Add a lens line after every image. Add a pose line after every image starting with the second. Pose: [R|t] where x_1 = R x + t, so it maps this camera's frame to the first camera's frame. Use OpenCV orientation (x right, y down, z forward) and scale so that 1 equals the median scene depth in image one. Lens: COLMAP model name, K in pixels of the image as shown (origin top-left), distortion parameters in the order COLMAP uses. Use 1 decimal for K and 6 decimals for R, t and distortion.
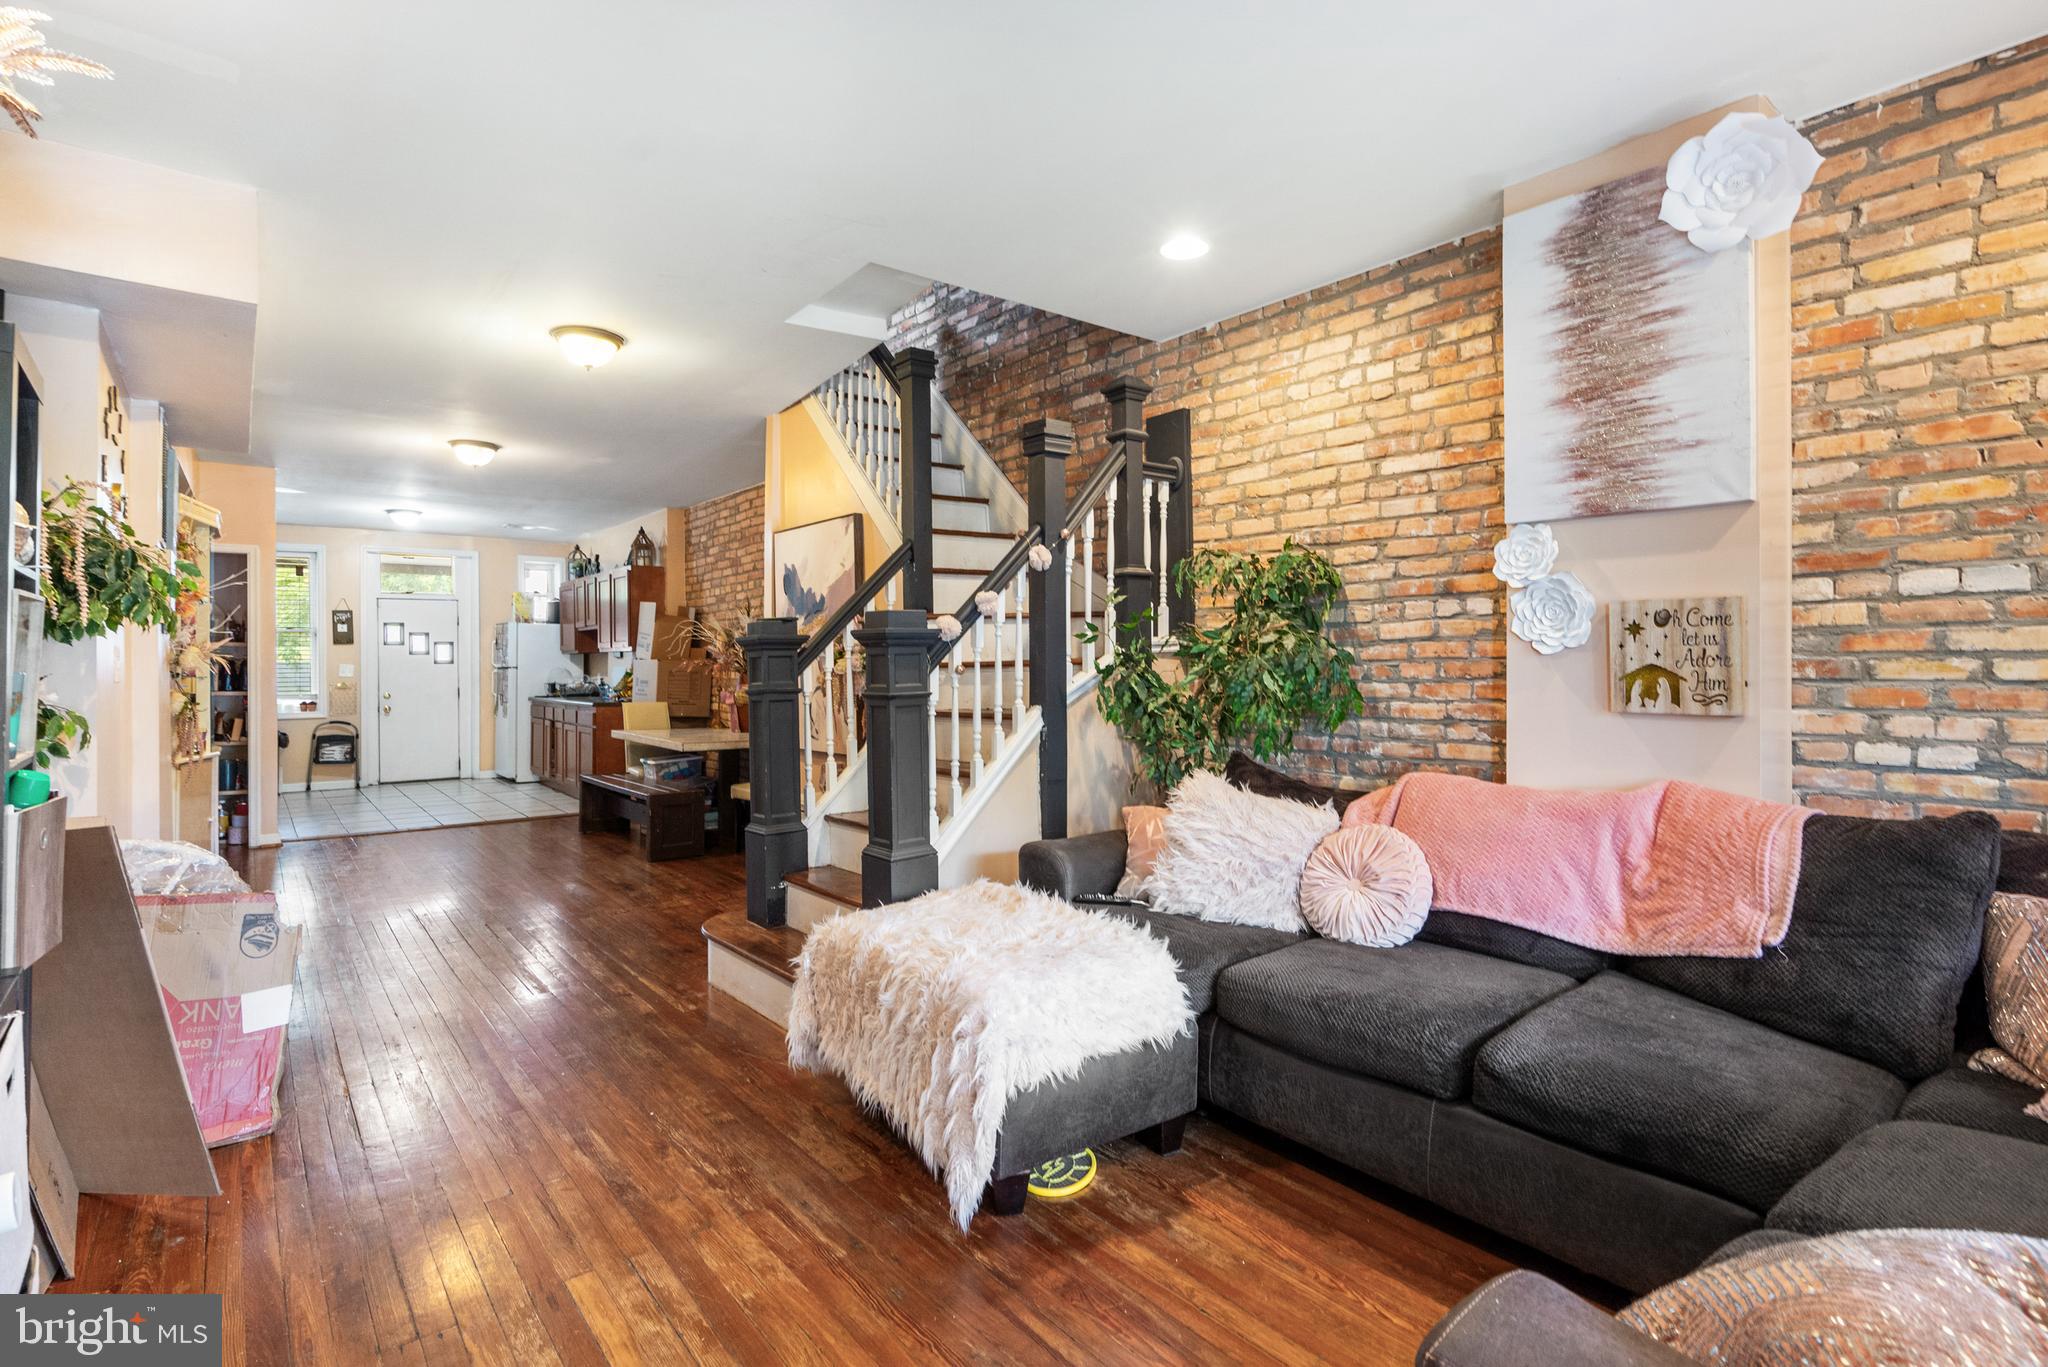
lens RADIAL K [[1004.0, 0, 1014.5], [0, 1004.0, 657.4], [0, 0, 1]] dist [0.001766, 0.001570]
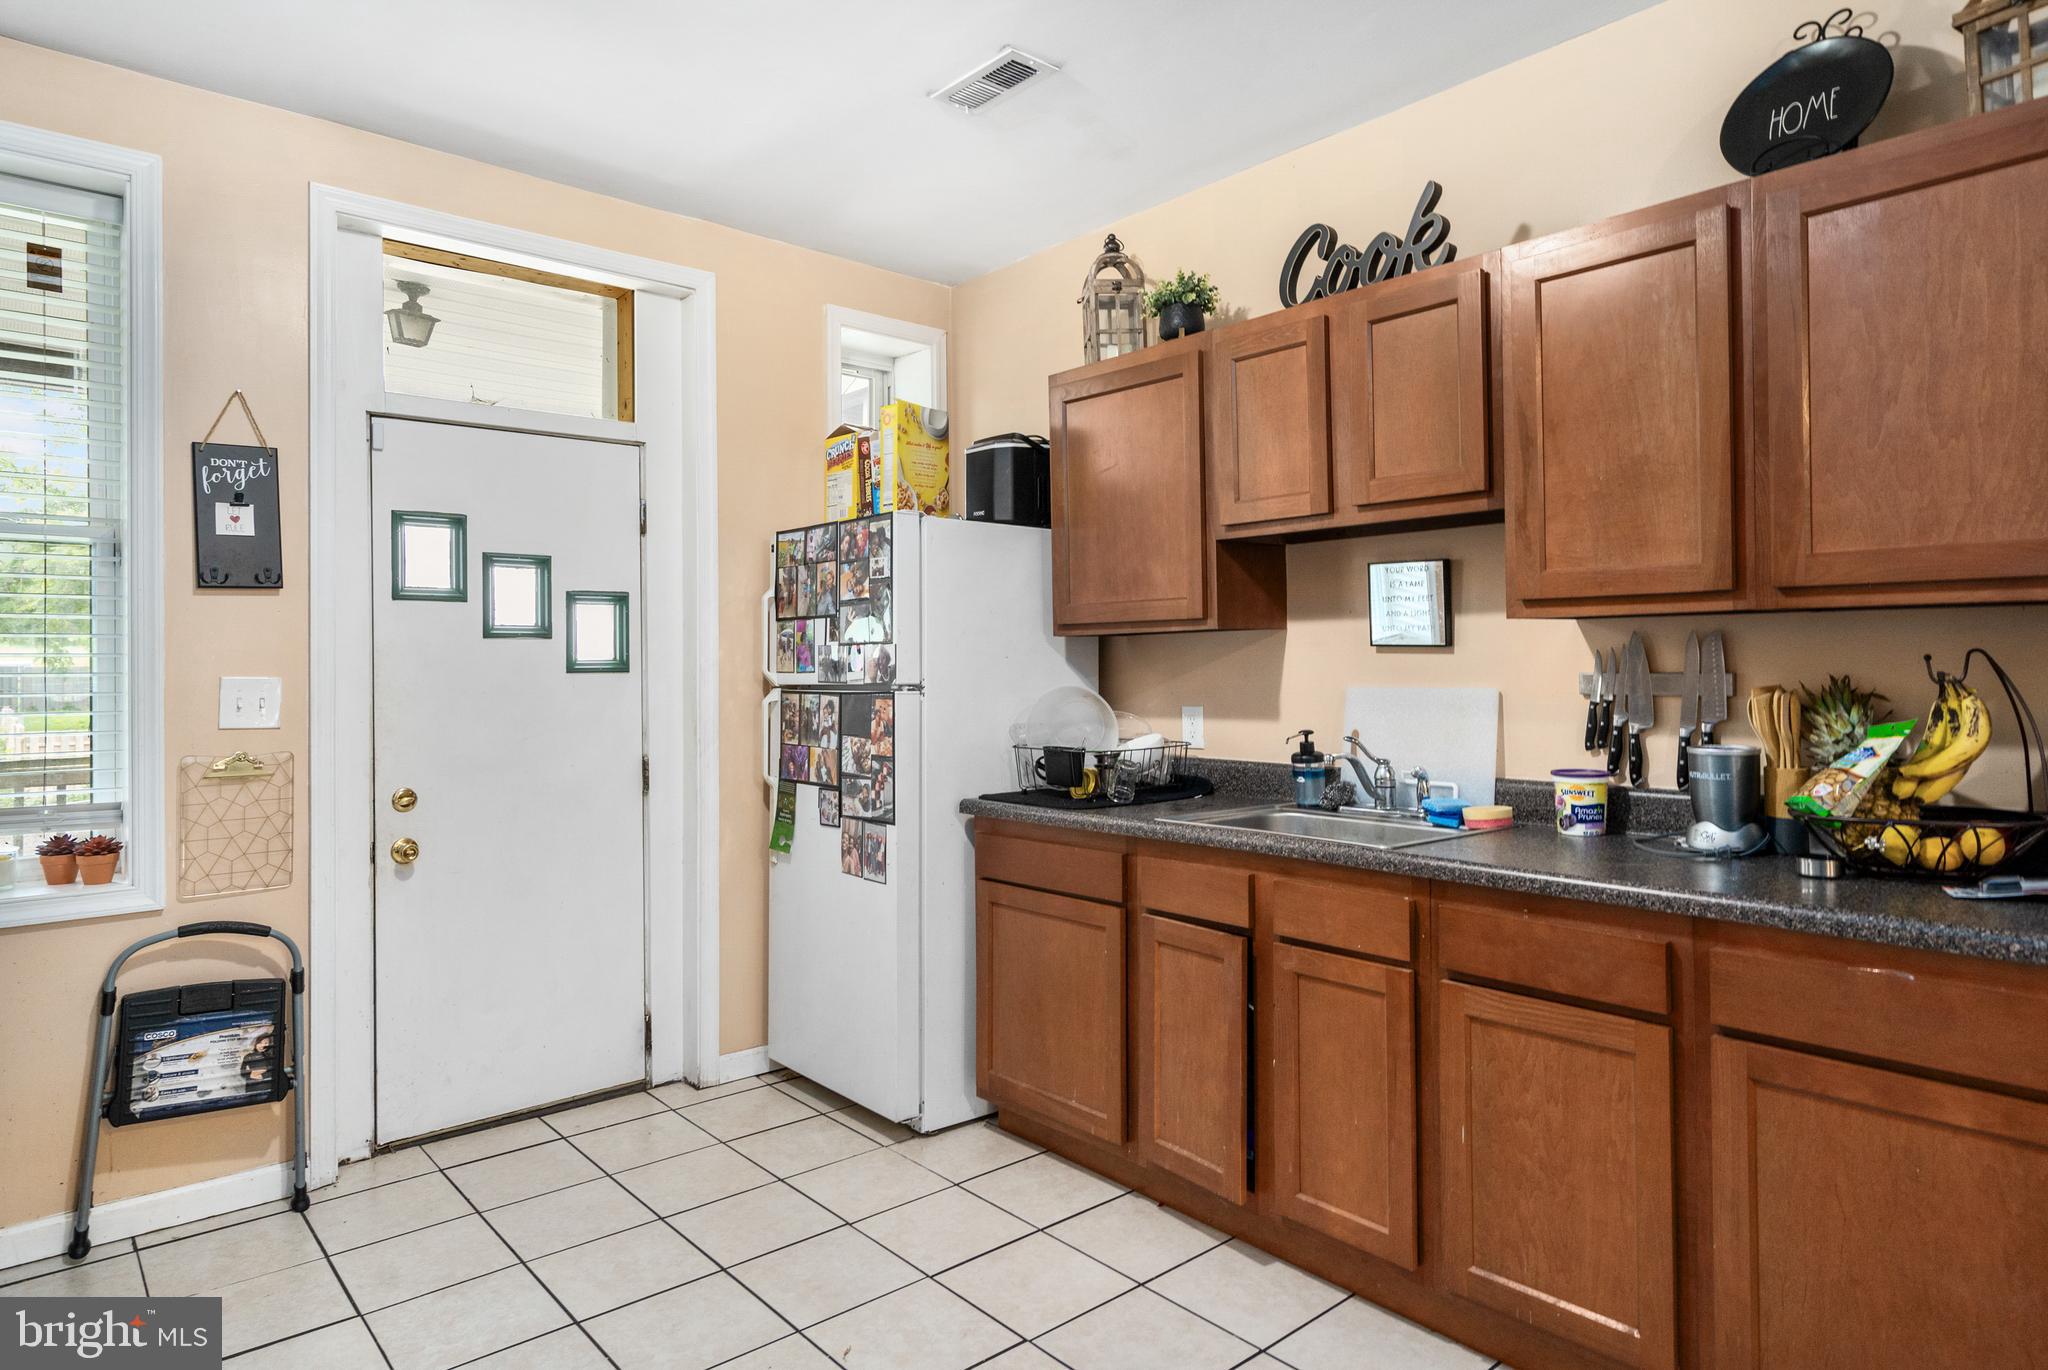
lens RADIAL K [[1205.5, 0, 1034.3], [0, 1205.5, 654.4], [0, 0, 1]] dist [0.003522, 0.003205]
pose [[0.998717, 0.001567, 0.050614, -0.592854], [-0.001300, 0.999985, -0.005304, 0.004002], [-0.050621, 0.005231, 0.998704, 0.846368]]
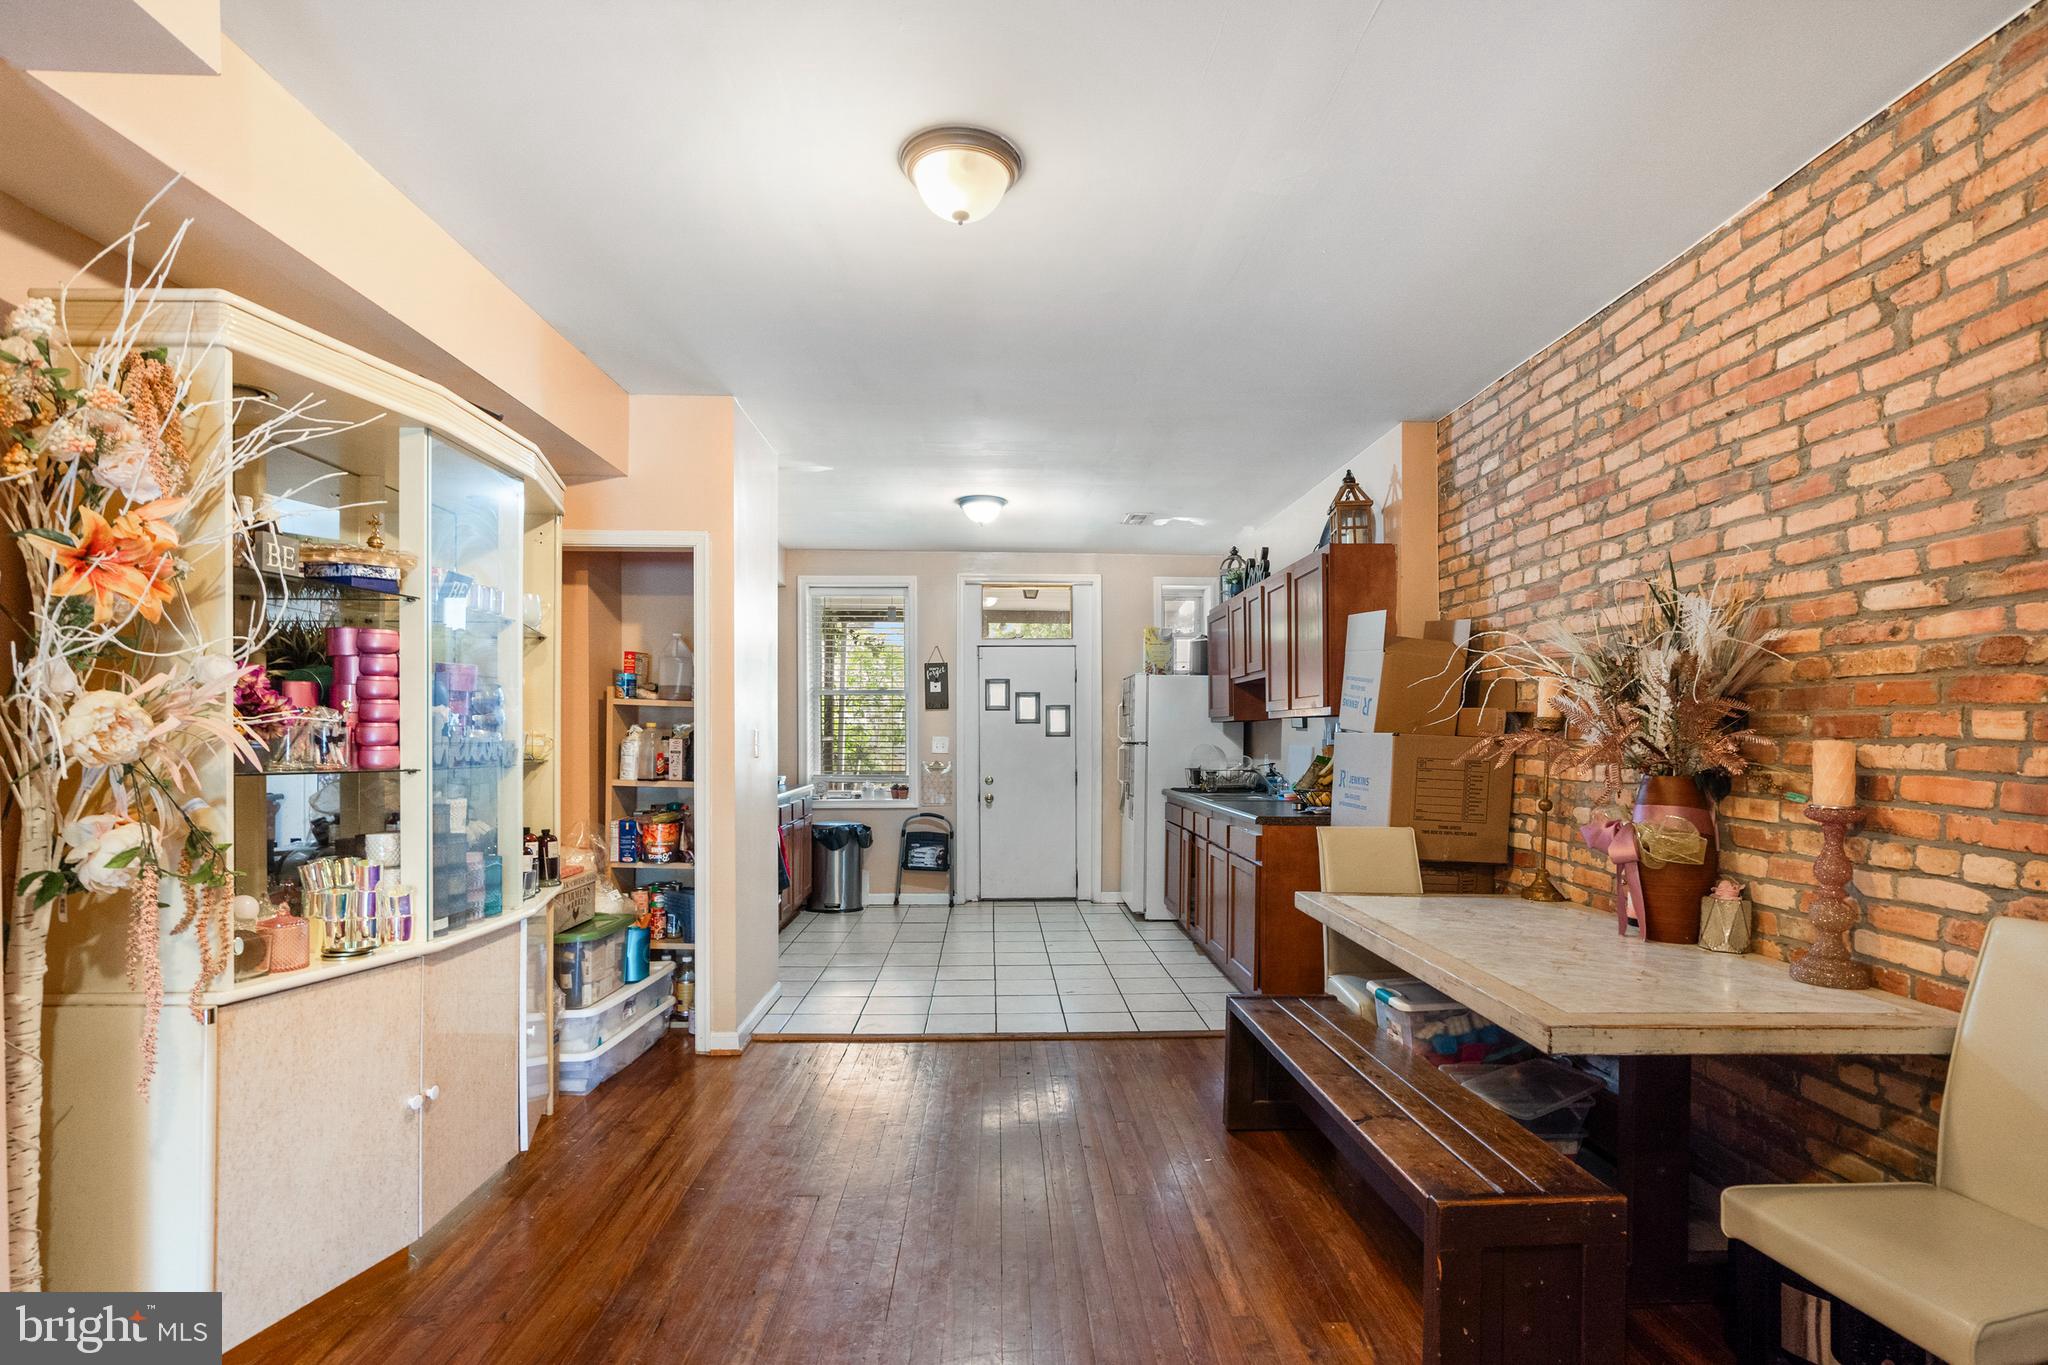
lens RADIAL K [[1004.0, 0, 1024.1], [0, 1004.0, 740.3], [0, 0, 1]] dist [0.001766, 0.001570]
pose [[0.810351, 0.009755, -0.585864, -0.220435], [-0.002904, 0.999916, 0.012632, 0.000319], [0.585938, -0.008535, 0.810311, 0.526501]]
